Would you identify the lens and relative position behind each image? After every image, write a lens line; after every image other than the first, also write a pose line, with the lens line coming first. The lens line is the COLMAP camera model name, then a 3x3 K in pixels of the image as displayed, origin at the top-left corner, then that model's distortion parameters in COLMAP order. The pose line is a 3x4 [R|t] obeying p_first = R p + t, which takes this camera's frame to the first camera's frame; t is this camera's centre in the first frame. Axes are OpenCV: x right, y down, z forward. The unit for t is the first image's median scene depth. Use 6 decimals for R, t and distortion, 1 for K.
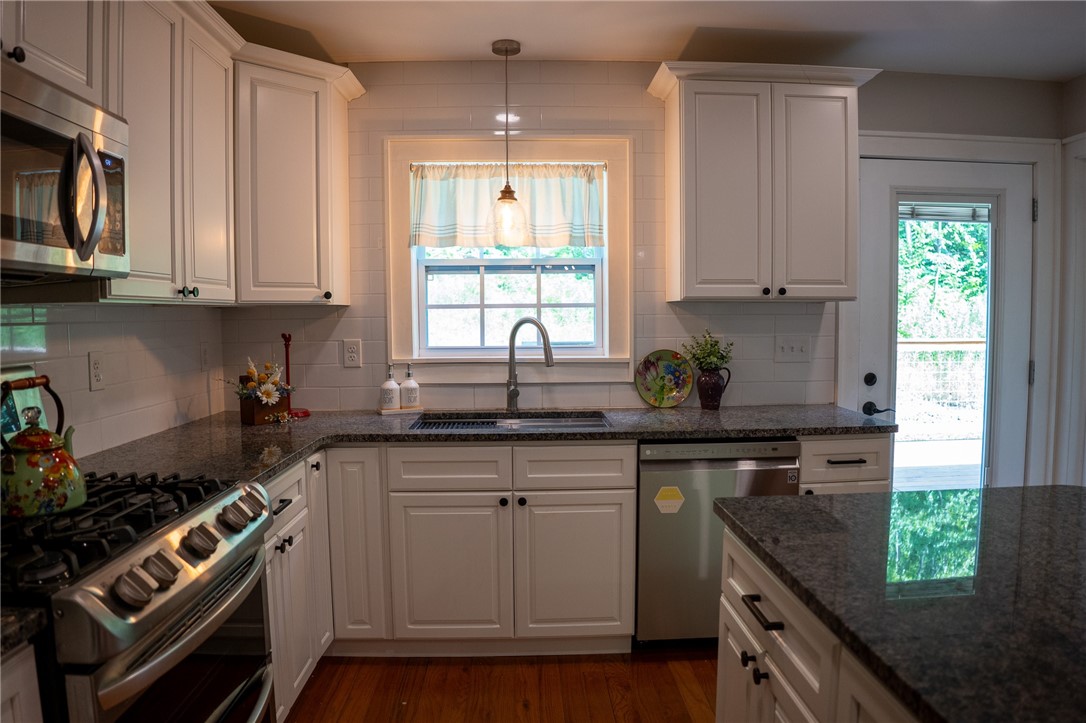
lens RADIAL K [[716.0, 0, 543.0], [0, 716.0, 361.5], [0, 0, 1]] dist [-0.139218, 0.045283]
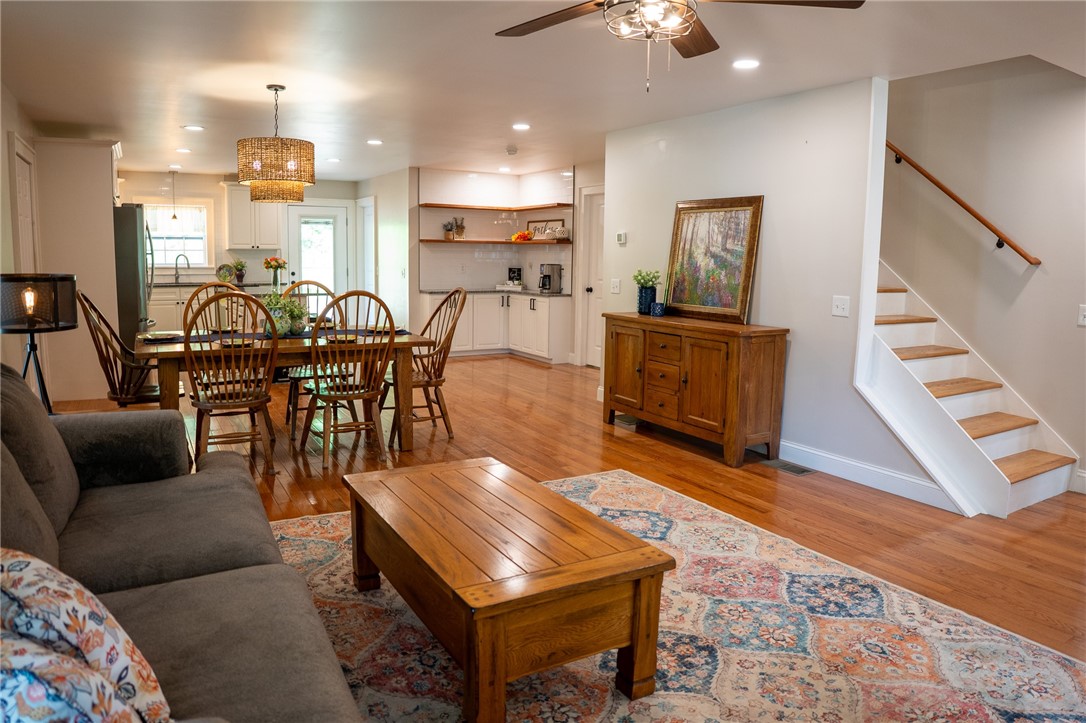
lens RADIAL K [[716.0, 0, 543.0], [0, 716.0, 361.5], [0, 0, 1]] dist [-0.139218, 0.045283]
pose [[0.877818, -0.046347, 0.476747, -0.095384], [0.005139, 0.996162, 0.087380, 0.162997], [-0.478967, -0.074254, 0.874687, -2.614804]]
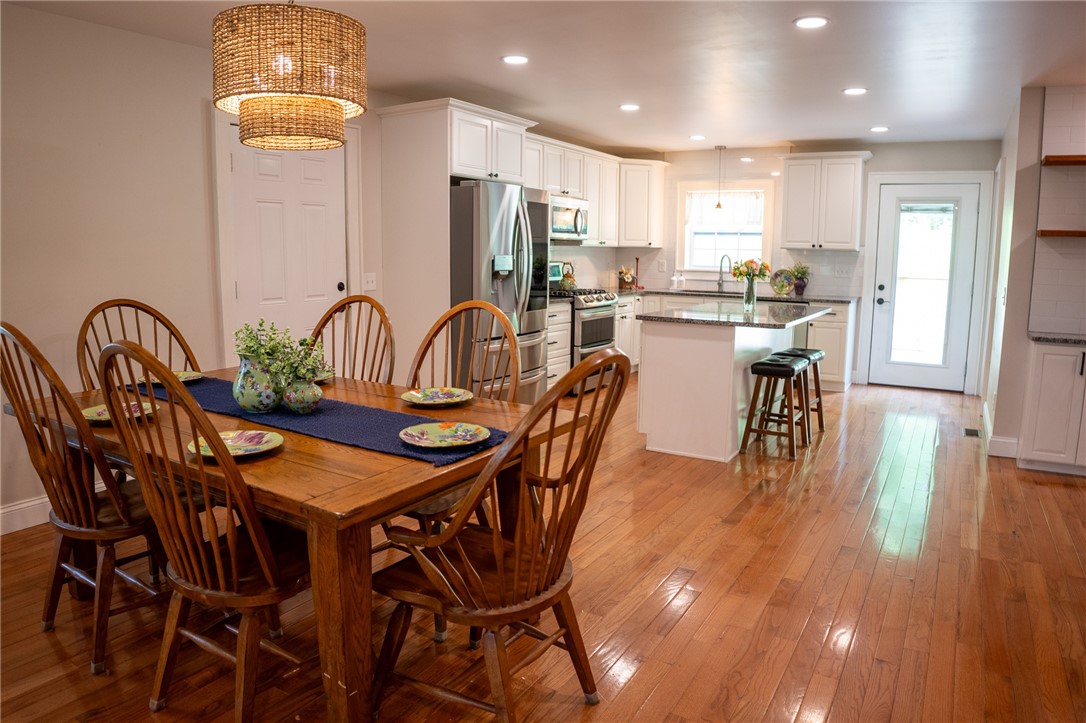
lens RADIAL K [[716.0, 0, 543.0], [0, 716.0, 361.5], [0, 0, 1]] dist [-0.139218, 0.045283]
pose [[0.838863, 0.099037, -0.535258, 0.809299], [-0.051027, 0.993287, 0.103814, 0.088964], [0.541946, -0.059773, 0.838285, -1.467781]]
